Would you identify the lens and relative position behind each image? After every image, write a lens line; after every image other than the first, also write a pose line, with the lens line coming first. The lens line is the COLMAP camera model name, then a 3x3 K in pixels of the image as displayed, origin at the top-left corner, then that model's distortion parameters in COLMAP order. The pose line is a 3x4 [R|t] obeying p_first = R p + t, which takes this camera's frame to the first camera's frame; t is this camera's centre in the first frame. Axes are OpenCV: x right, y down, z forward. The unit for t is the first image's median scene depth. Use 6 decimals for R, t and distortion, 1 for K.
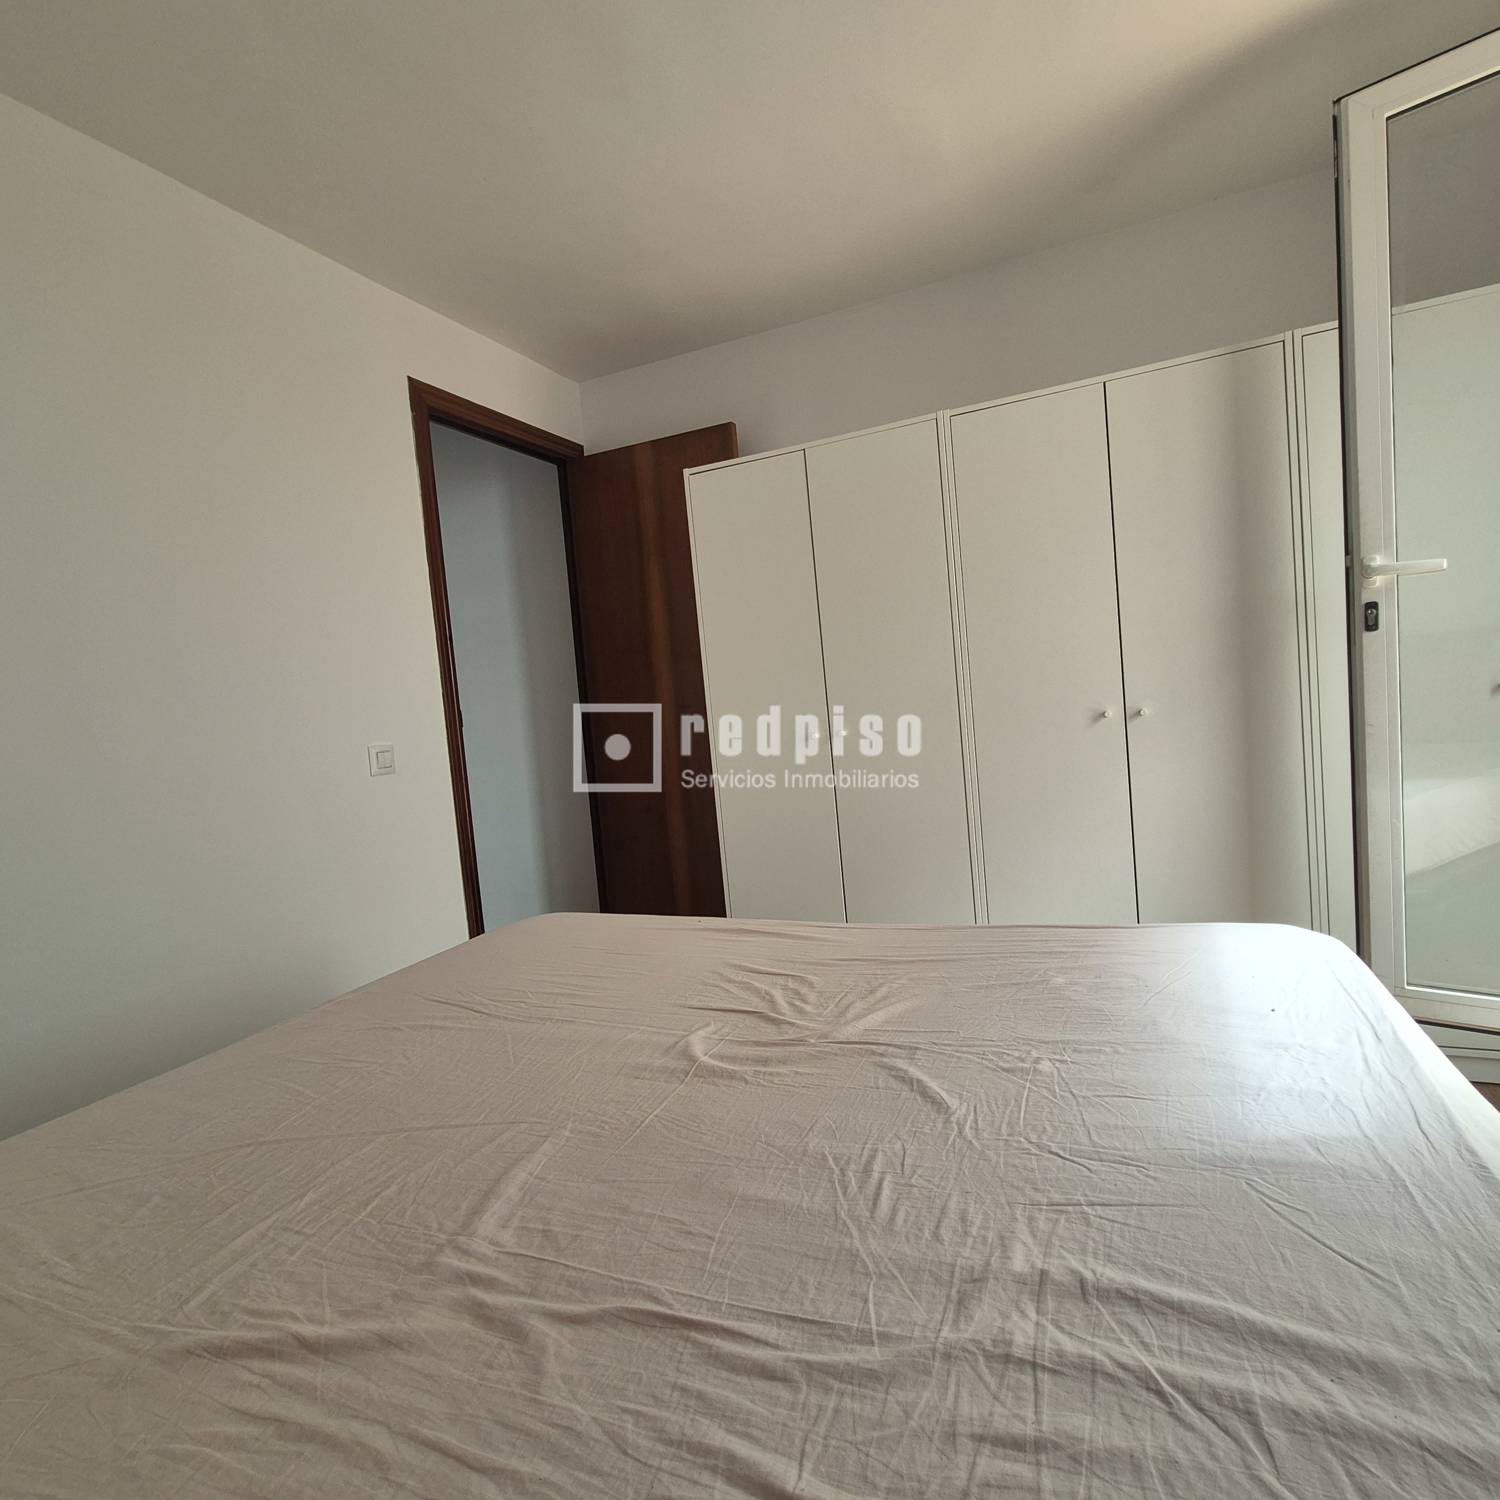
lens RADIAL K [[822.2, 0, 750.5], [0, 822.2, 748.9], [0, 0, 1]] dist [-0.004182, 0.003345]
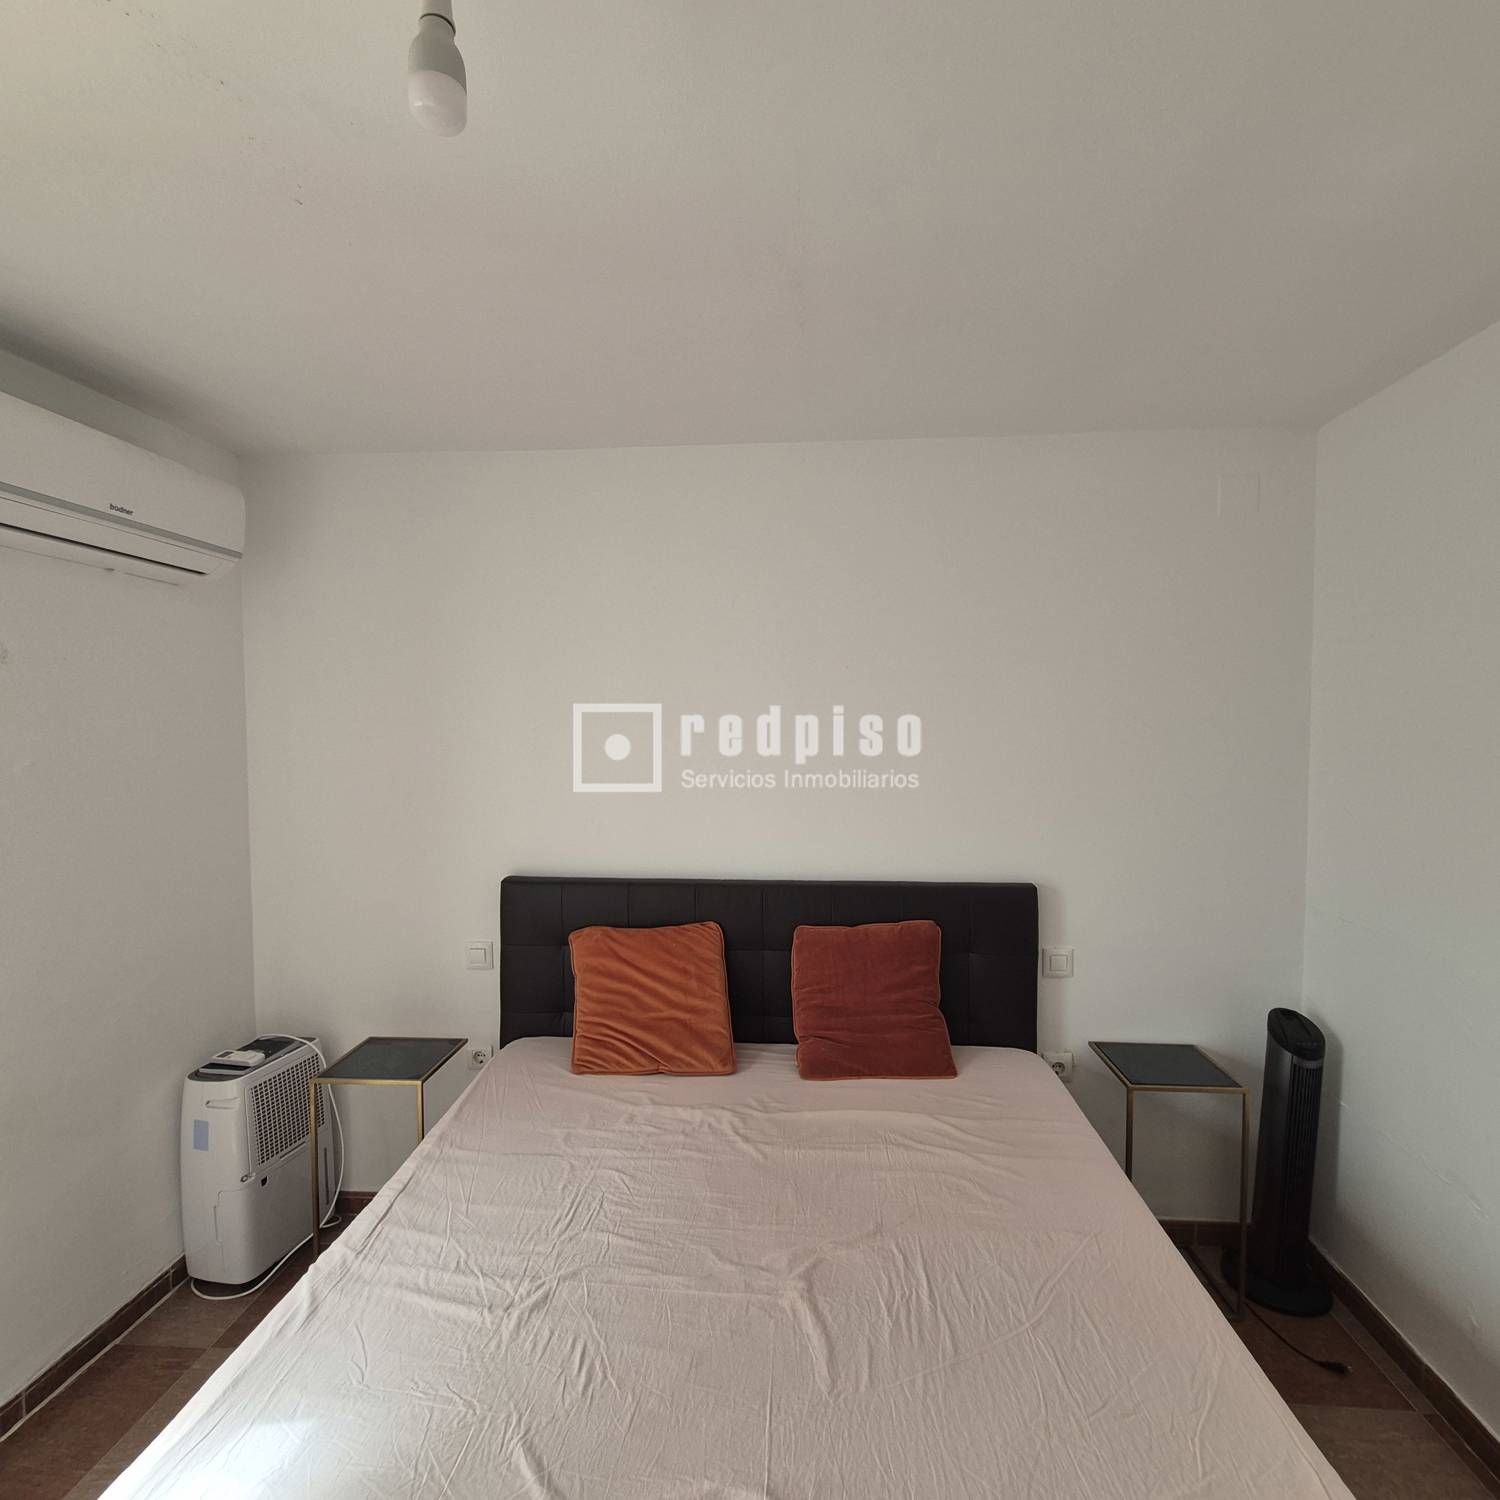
lens RADIAL K [[822.2, 0, 752.5], [0, 822.2, 759.5], [0, 0, 1]] dist [-0.004182, 0.003345]
pose [[-0.937438, 0.094965, -0.334950, 0.156421], [0.055061, 0.990412, 0.126699, -0.488384], [0.343771, 0.100330, -0.933679, 1.459382]]
